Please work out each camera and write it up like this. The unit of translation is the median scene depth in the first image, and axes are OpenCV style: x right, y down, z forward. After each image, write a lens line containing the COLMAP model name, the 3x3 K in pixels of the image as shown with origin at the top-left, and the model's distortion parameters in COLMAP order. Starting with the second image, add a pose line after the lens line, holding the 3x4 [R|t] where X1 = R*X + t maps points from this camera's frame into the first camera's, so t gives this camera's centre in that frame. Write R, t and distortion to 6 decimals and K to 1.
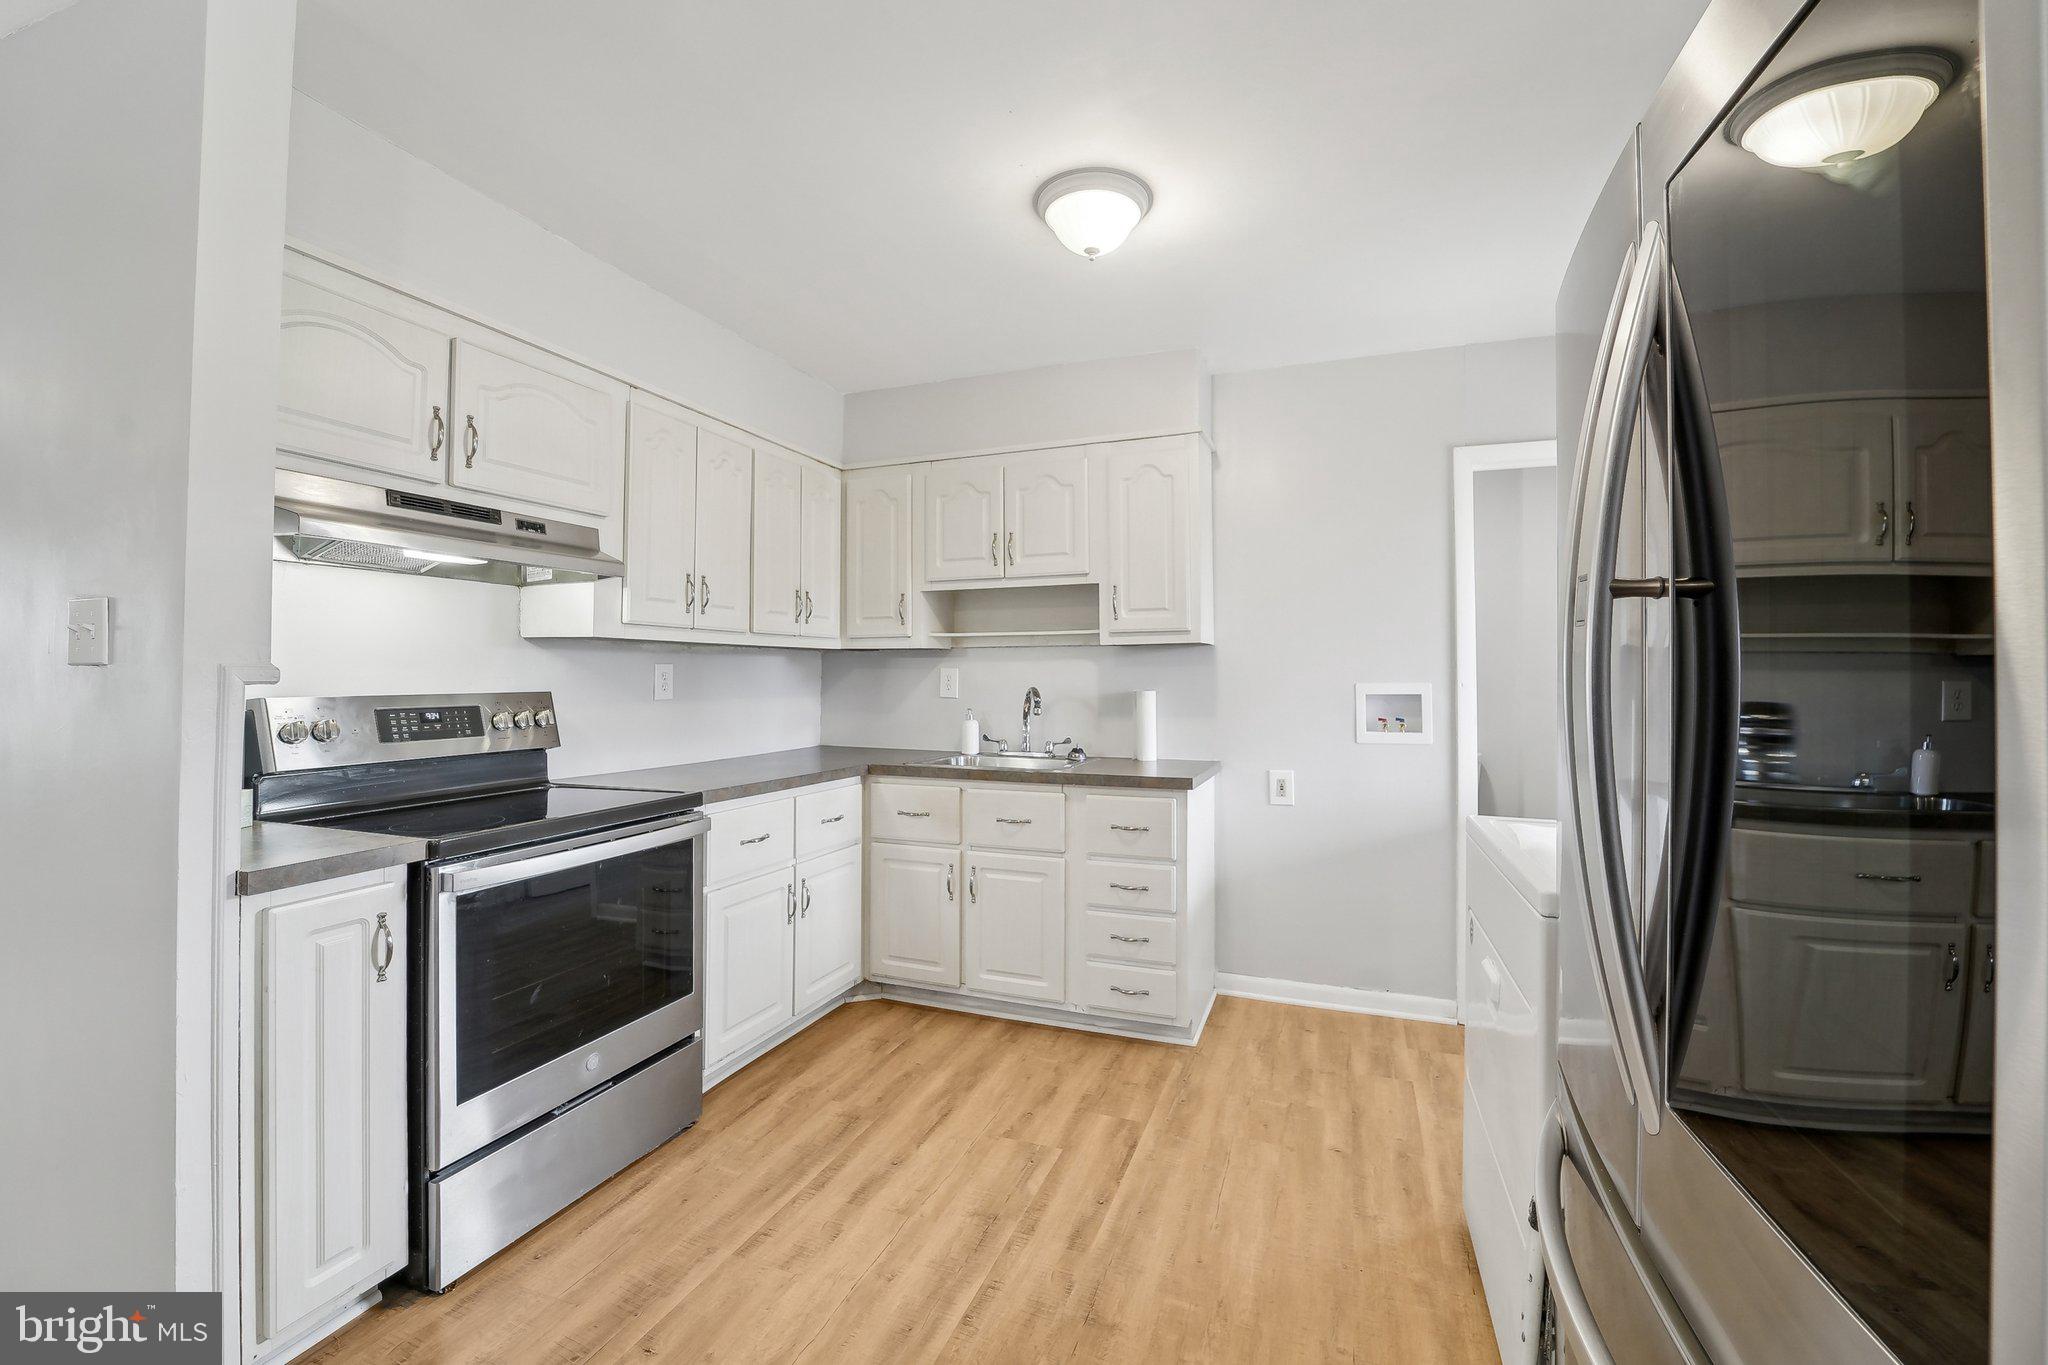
lens RADIAL K [[865.7, 0, 971.6], [0, 865.7, 661.0], [0, 0, 1]] dist [-0.014897, -0.000184]
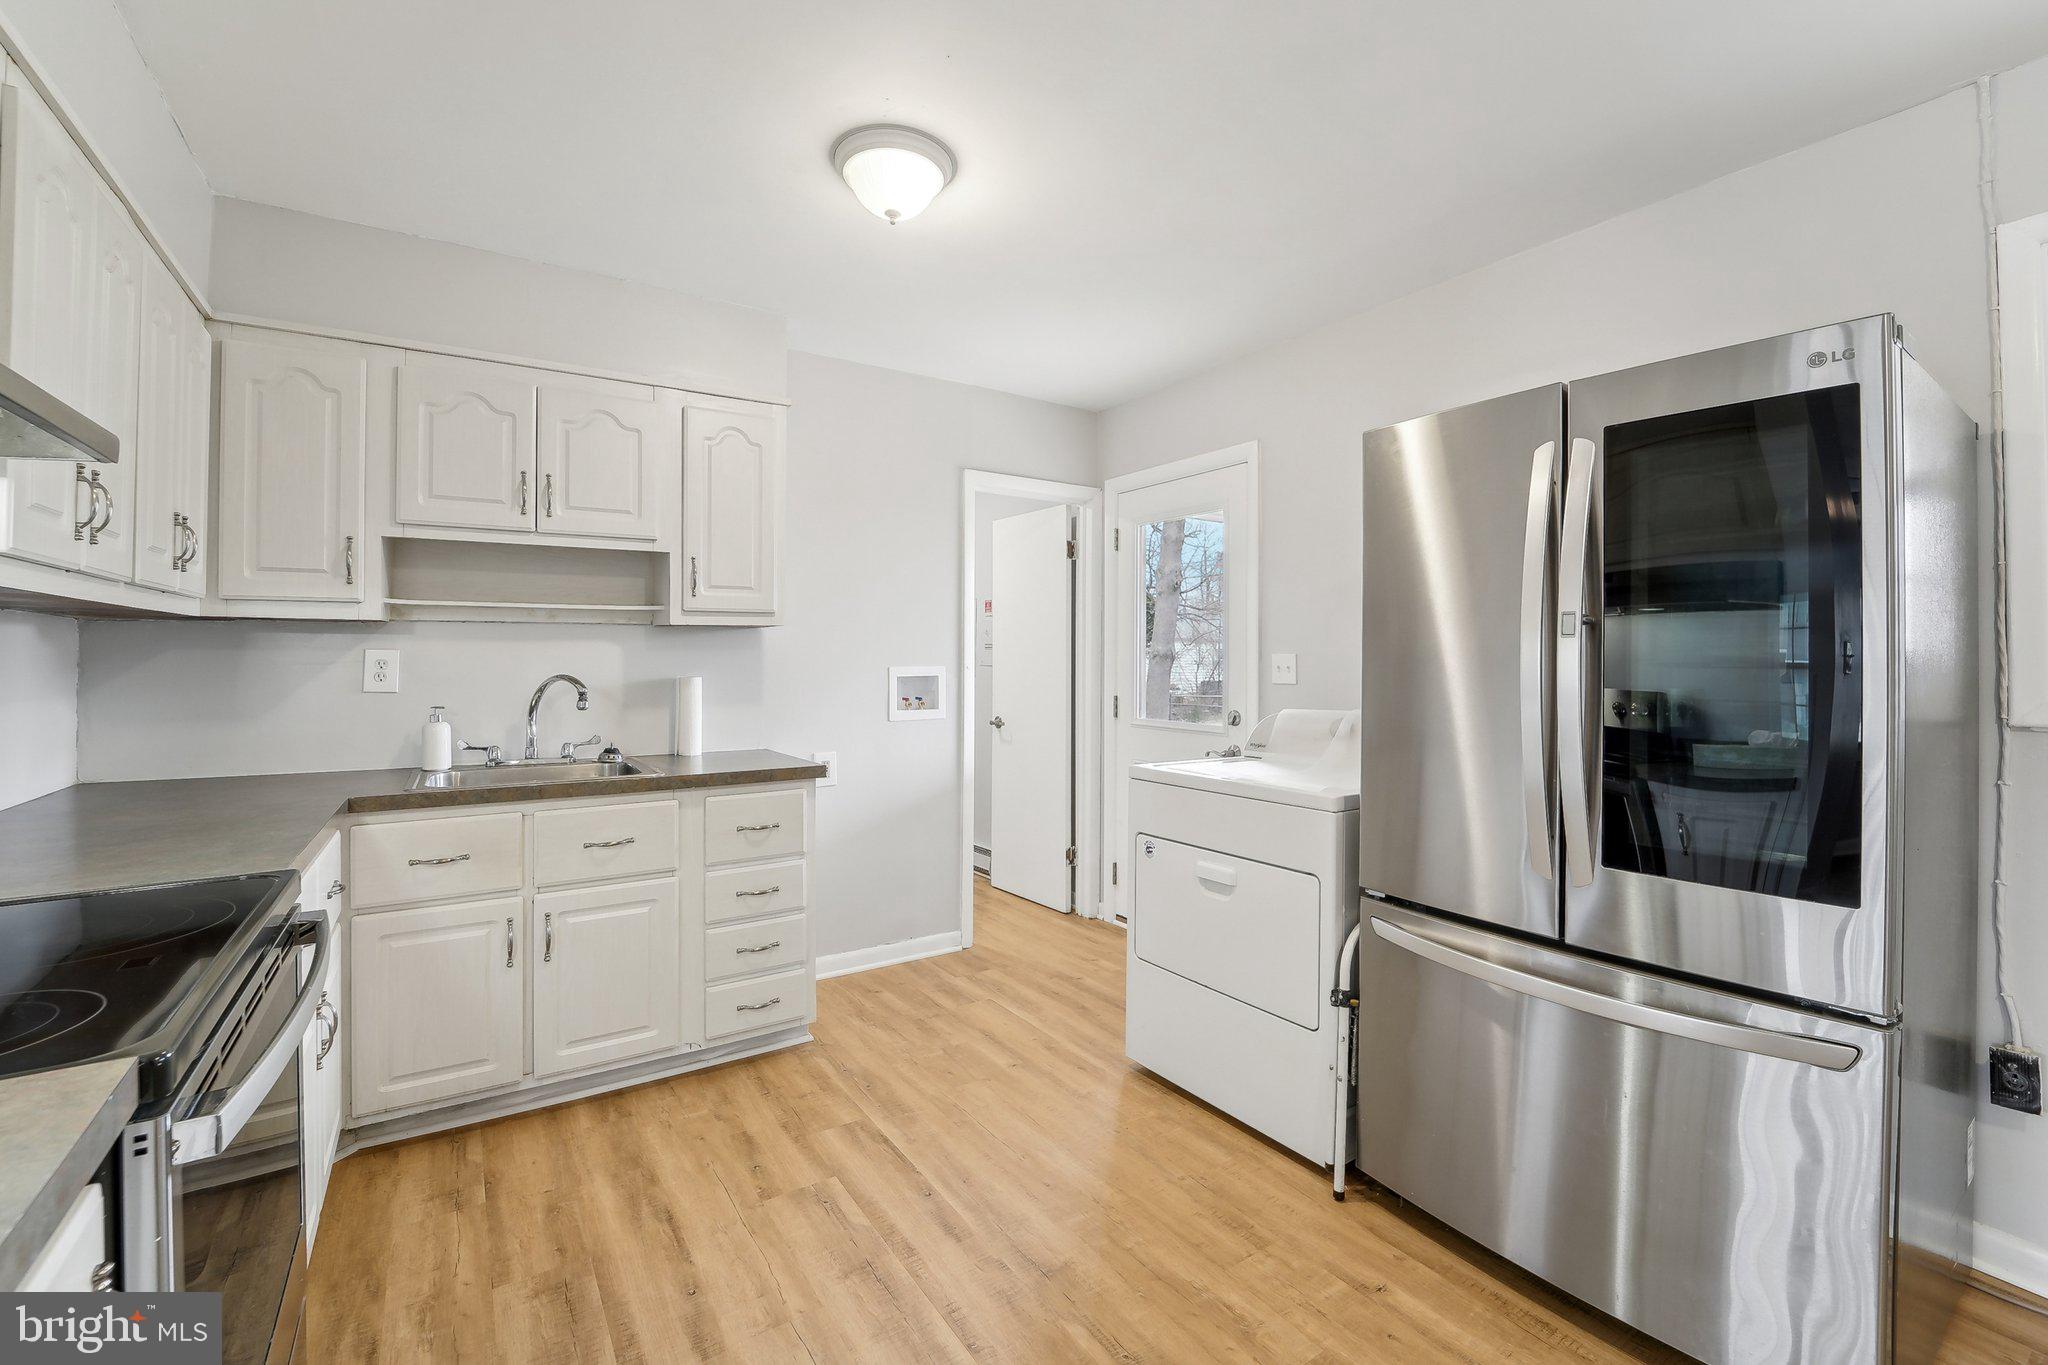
lens RADIAL K [[893.8, 0, 1029.0], [0, 893.8, 653.1], [0, 0, 1]] dist [-0.028416, -0.000205]
pose [[0.550927, 0.005936, 0.834532, -0.573655], [-0.012877, 0.999916, 0.001389, 0.006043], [-0.834454, -0.011512, 0.550957, 0.319059]]
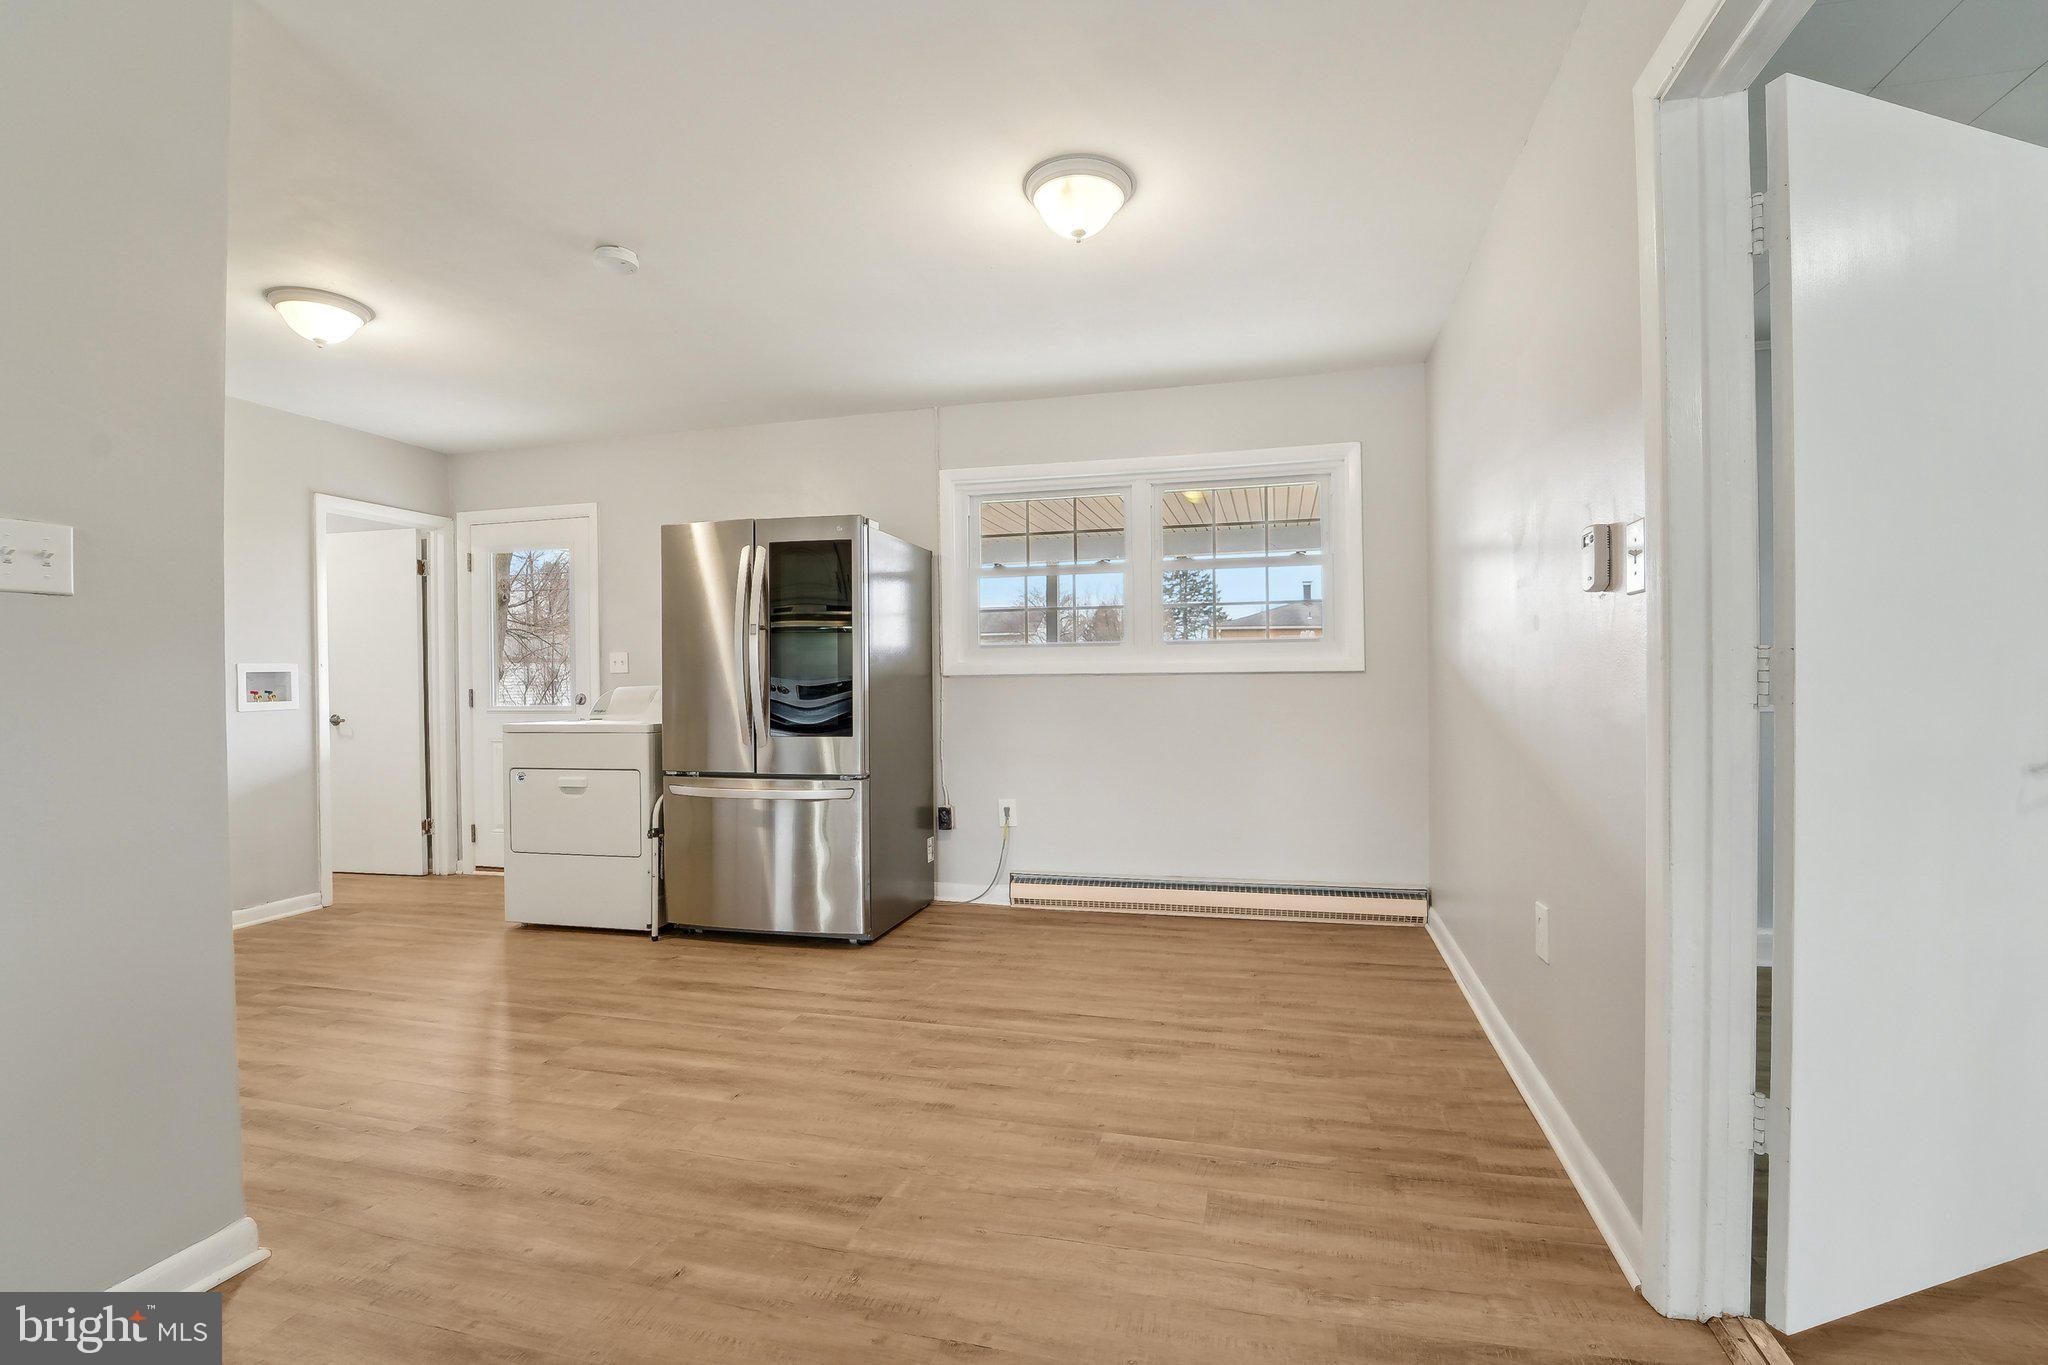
lens RADIAL K [[896.4, 0, 1101.6], [0, 896.4, 681.5], [0, 0, 1]] dist [-0.010776, -0.000348]
pose [[-0.181714, -0.000455, 0.983351, -1.446524], [0.000403, 1.000000, 0.000537, 0.072737], [-0.983351, 0.000494, -0.181714, 0.023515]]
